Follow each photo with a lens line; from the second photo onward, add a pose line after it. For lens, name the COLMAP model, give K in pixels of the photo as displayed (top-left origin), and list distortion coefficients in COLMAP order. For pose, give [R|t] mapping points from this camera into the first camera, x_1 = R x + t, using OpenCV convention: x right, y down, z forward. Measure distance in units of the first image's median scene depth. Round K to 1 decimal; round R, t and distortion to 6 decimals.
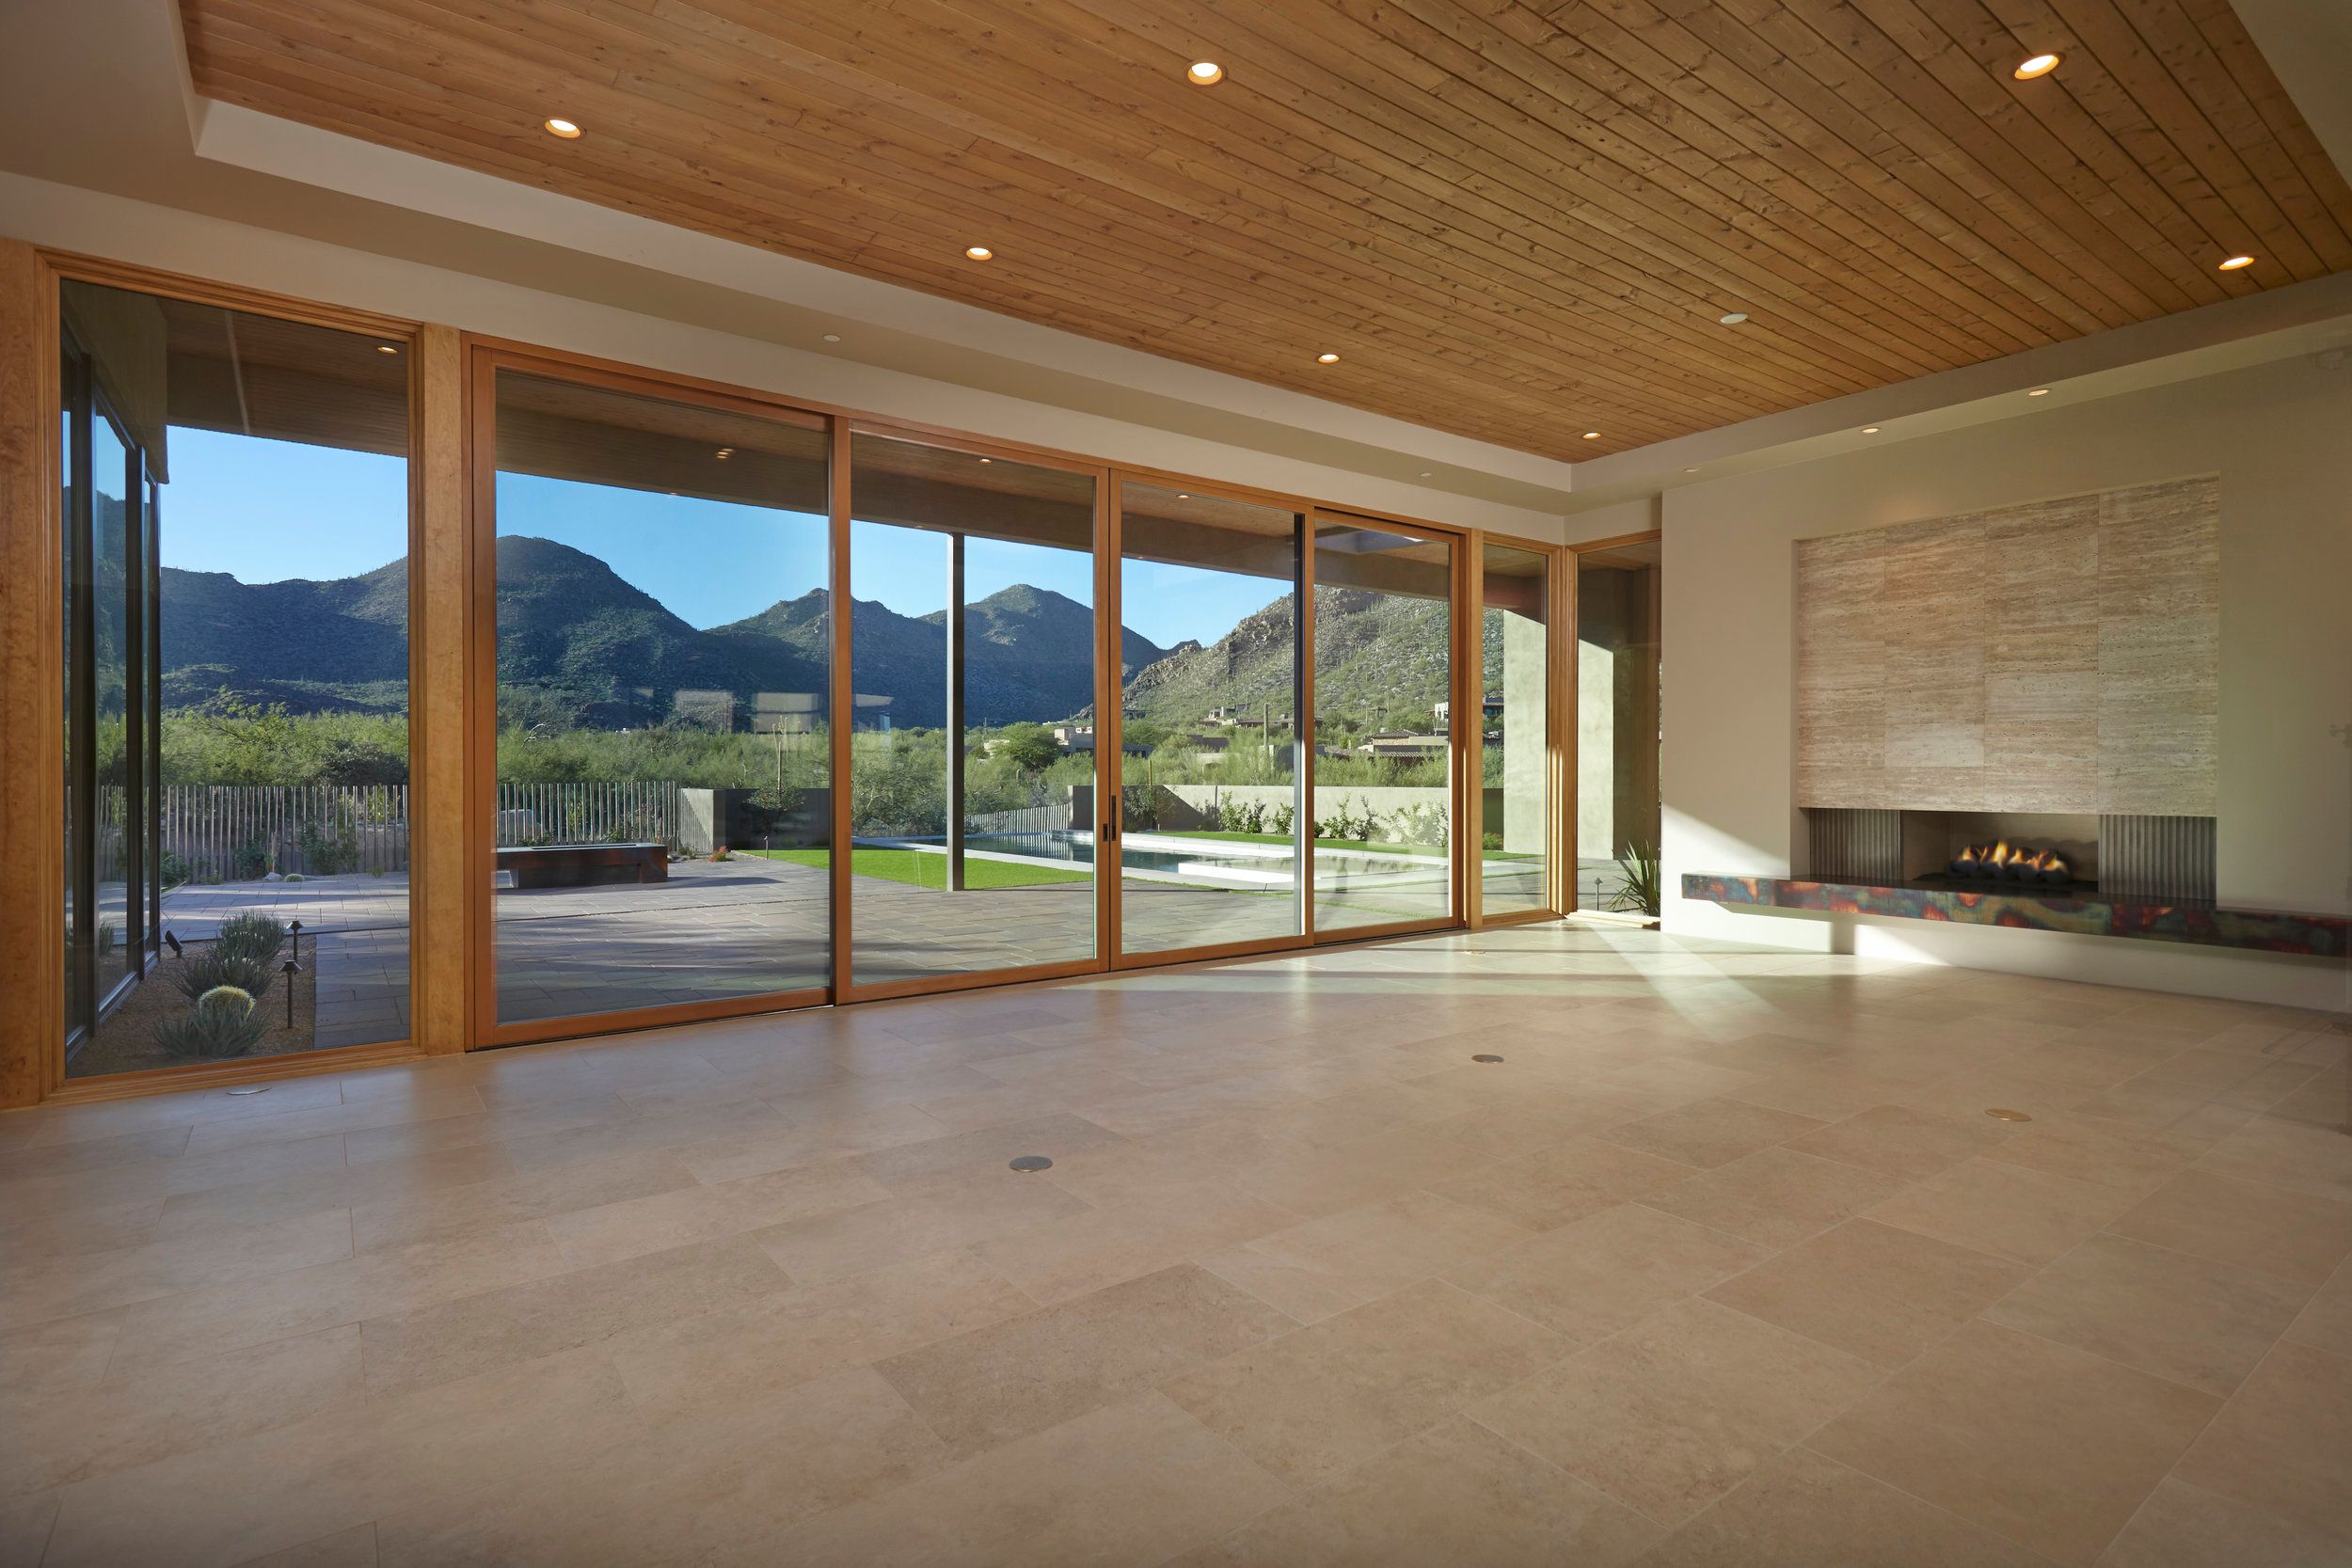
lens RADIAL K [[1151.9, 0, 1159.6], [0, 1151.9, 778.0], [0, 0, 1]] dist [0.005333, -0.001204]
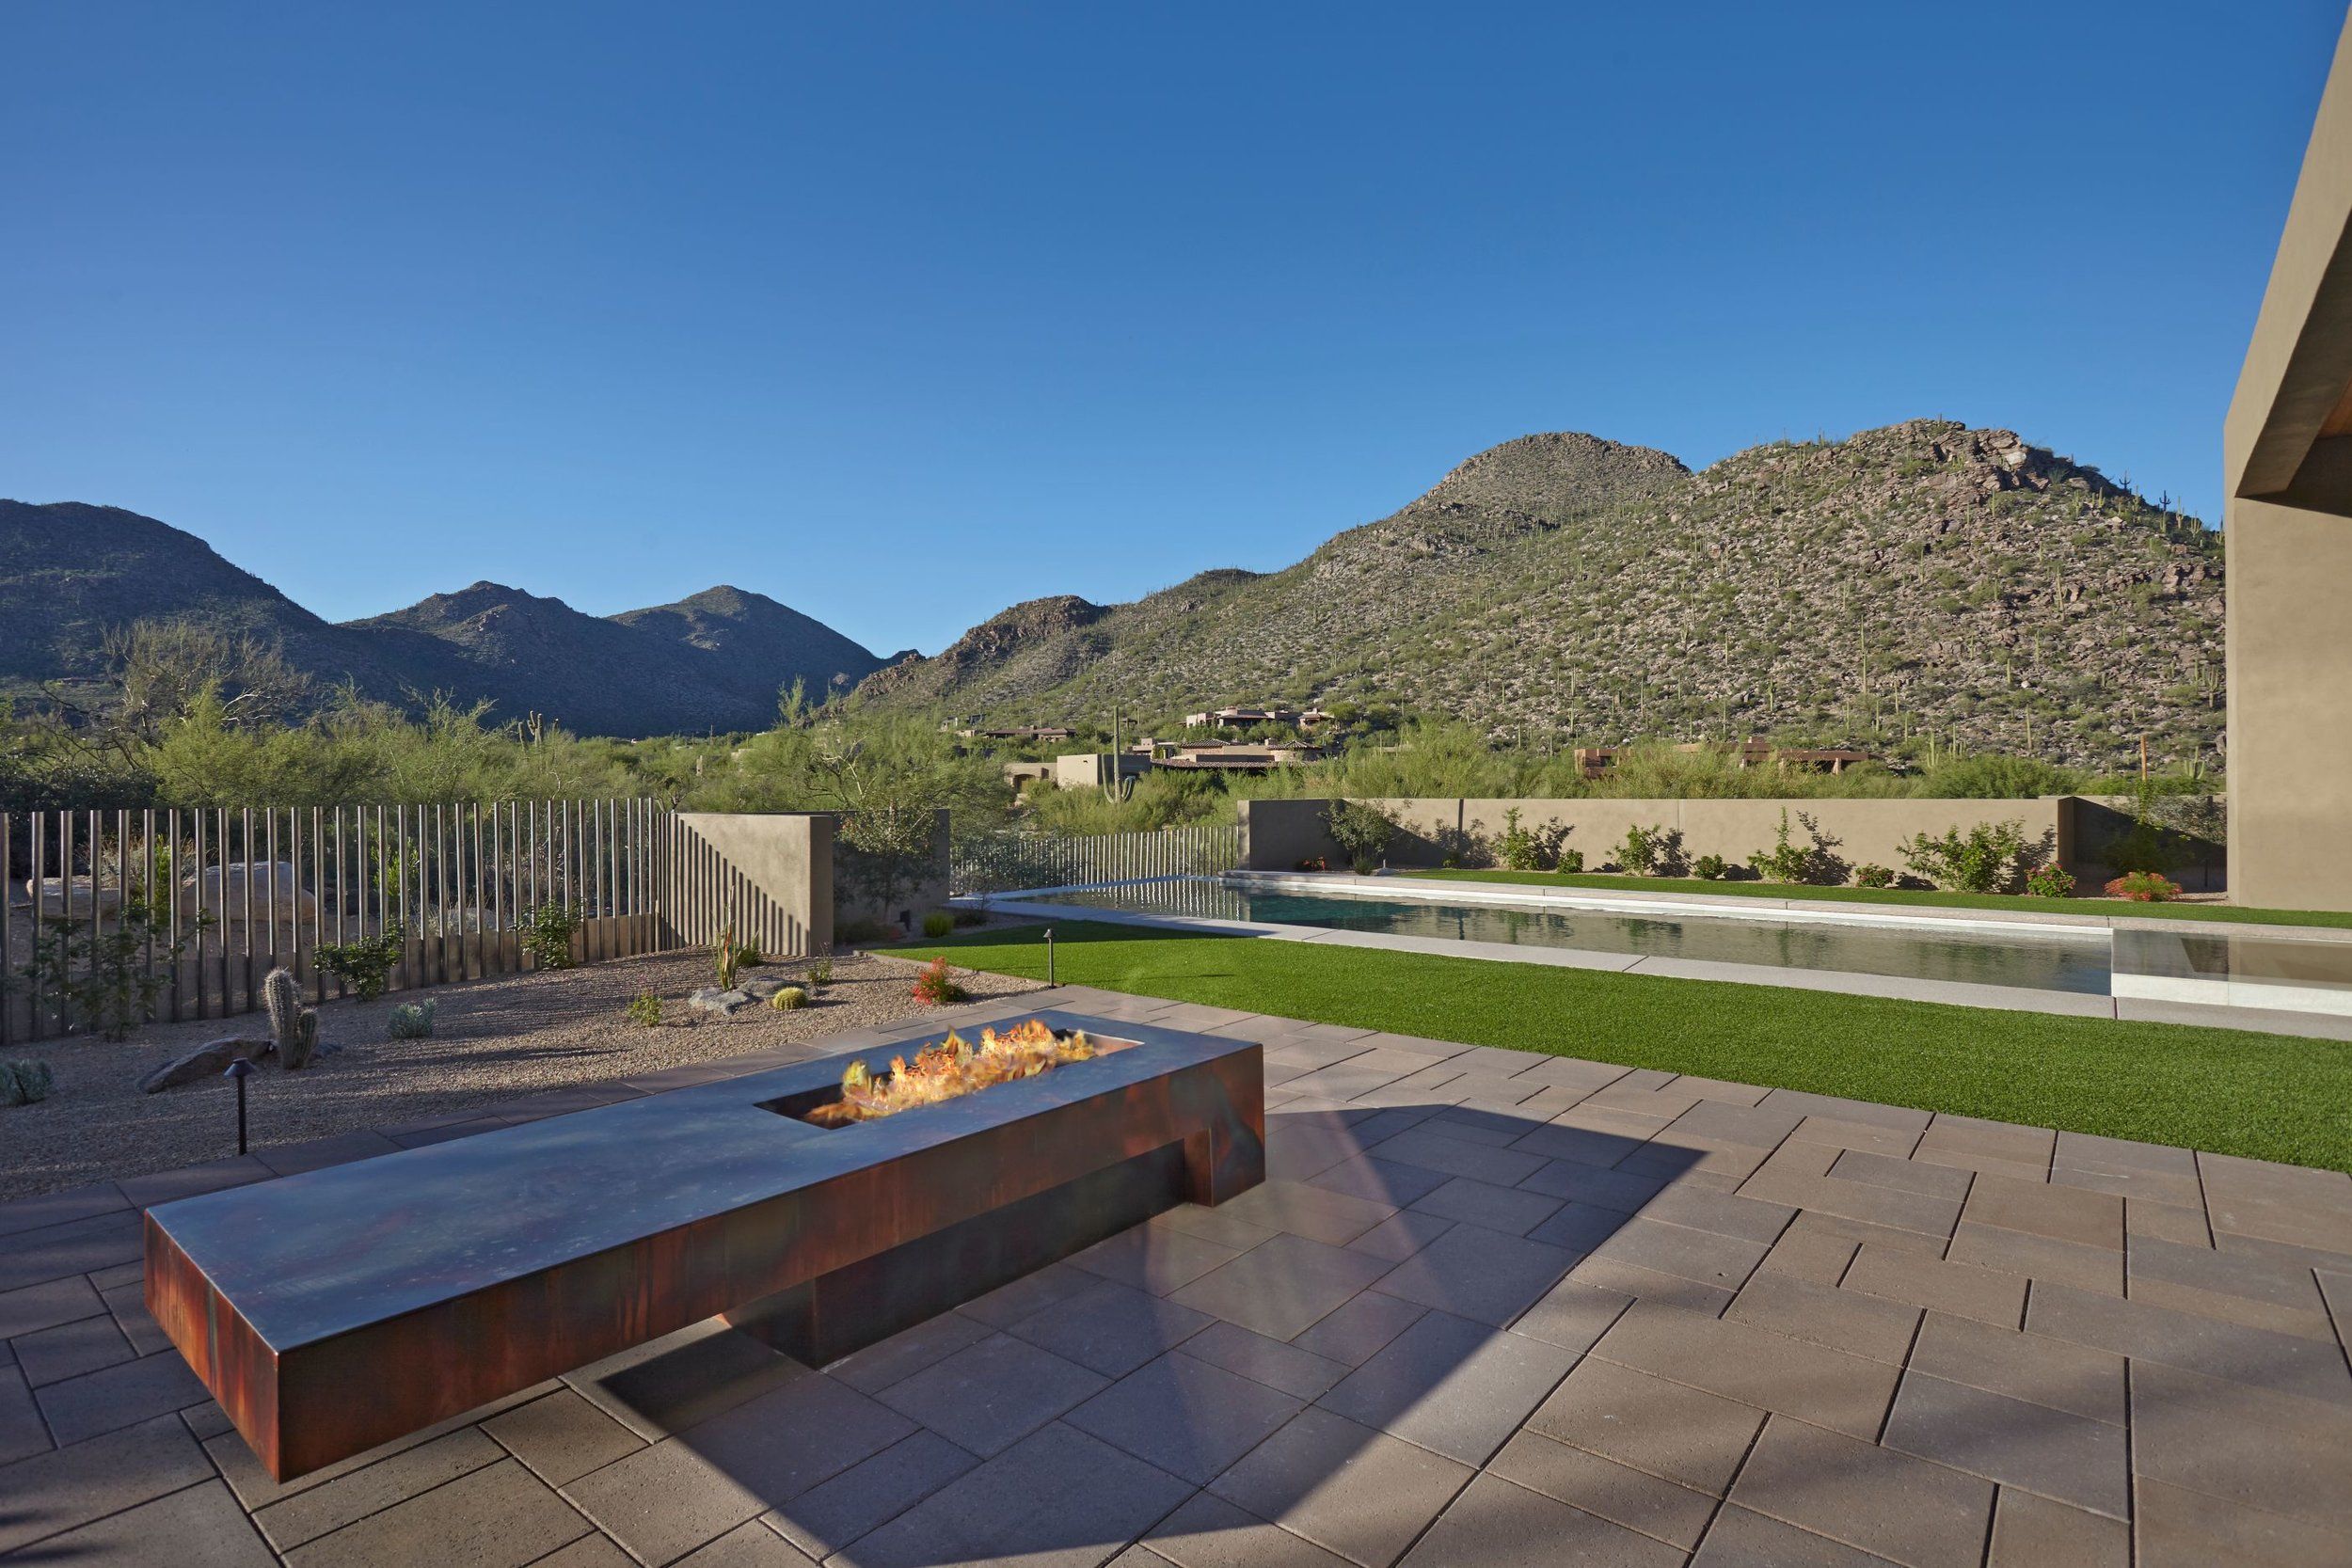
lens RADIAL K [[1151.9, 0, 1159.8], [0, 1151.9, 779.9], [0, 0, 1]] dist [0.005333, -0.001204]
pose [[0.969945, -0.003658, 0.243297, -0.881511], [0.006003, 0.999942, -0.008900, 0.003402], [-0.243250, 0.010093, 0.969911, 1.304890]]
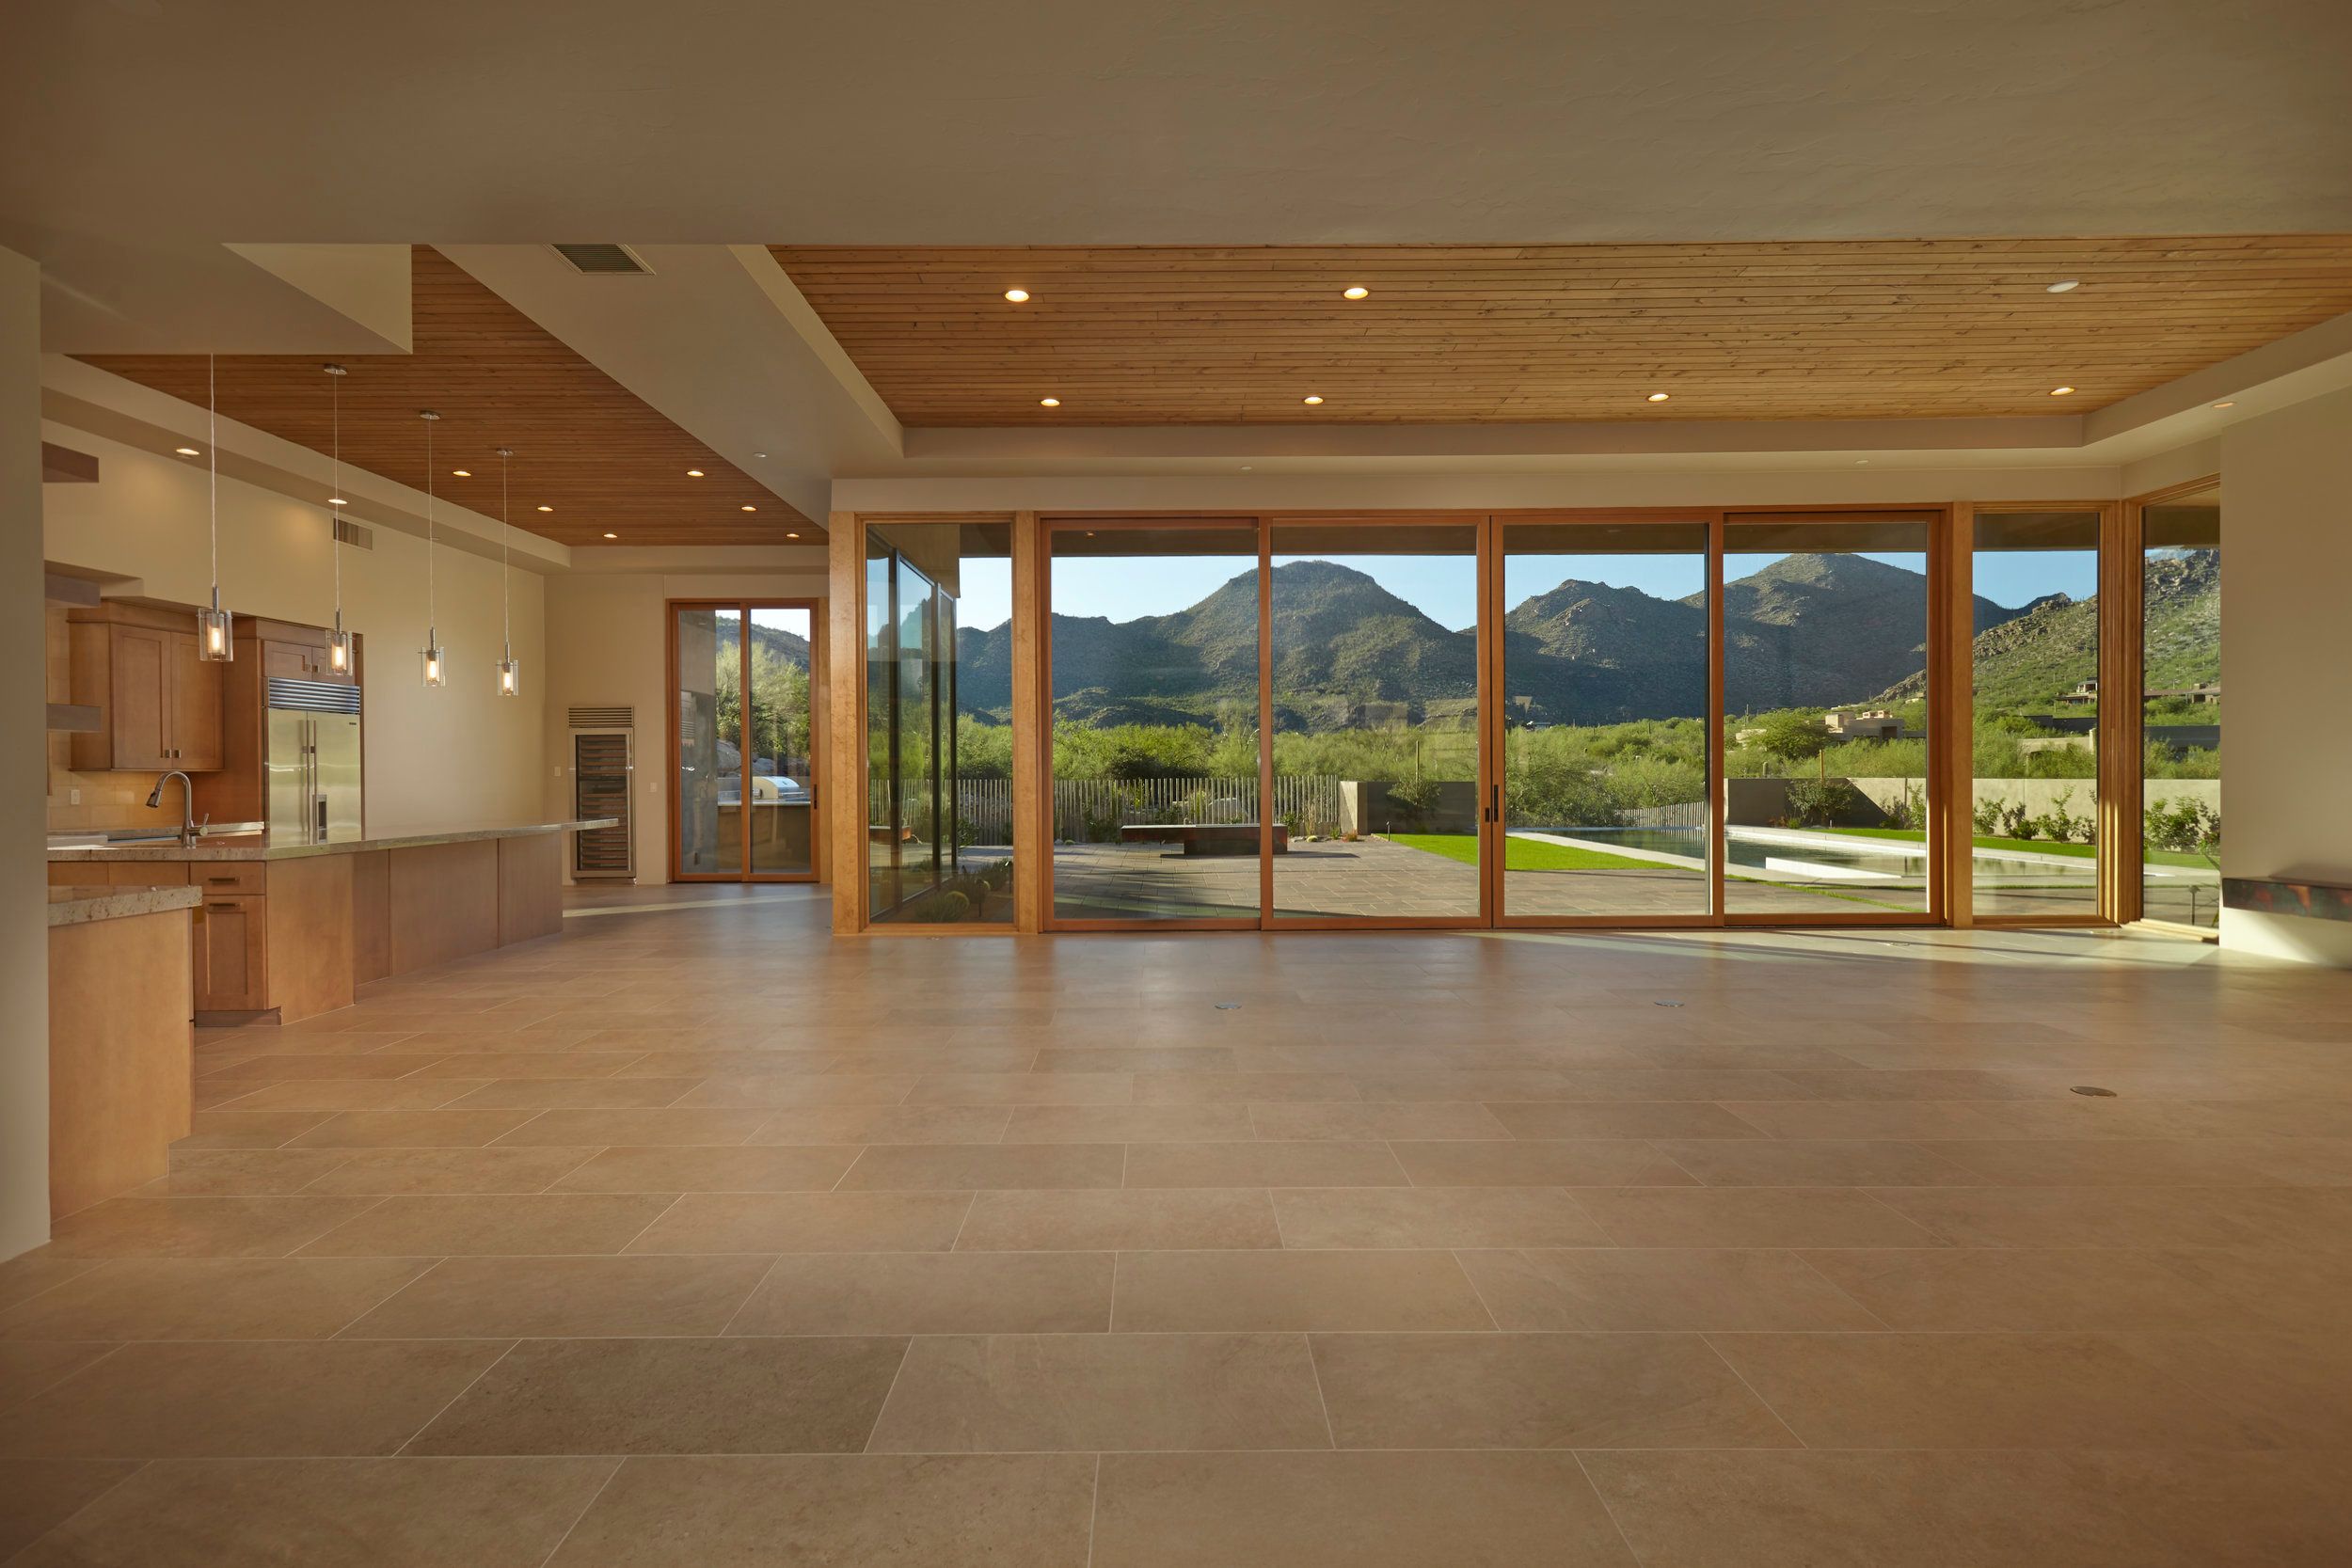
lens RADIAL K [[1151.9, 0, 1152.4], [0, 1151.9, 770.9], [0, 0, 1]] dist [0.005333, -0.001204]
pose [[0.803109, -0.006700, -0.595795, 0.356031], [0.005790, 0.999977, -0.003441, 0.002547], [0.595804, -0.000686, 0.803130, -0.172711]]
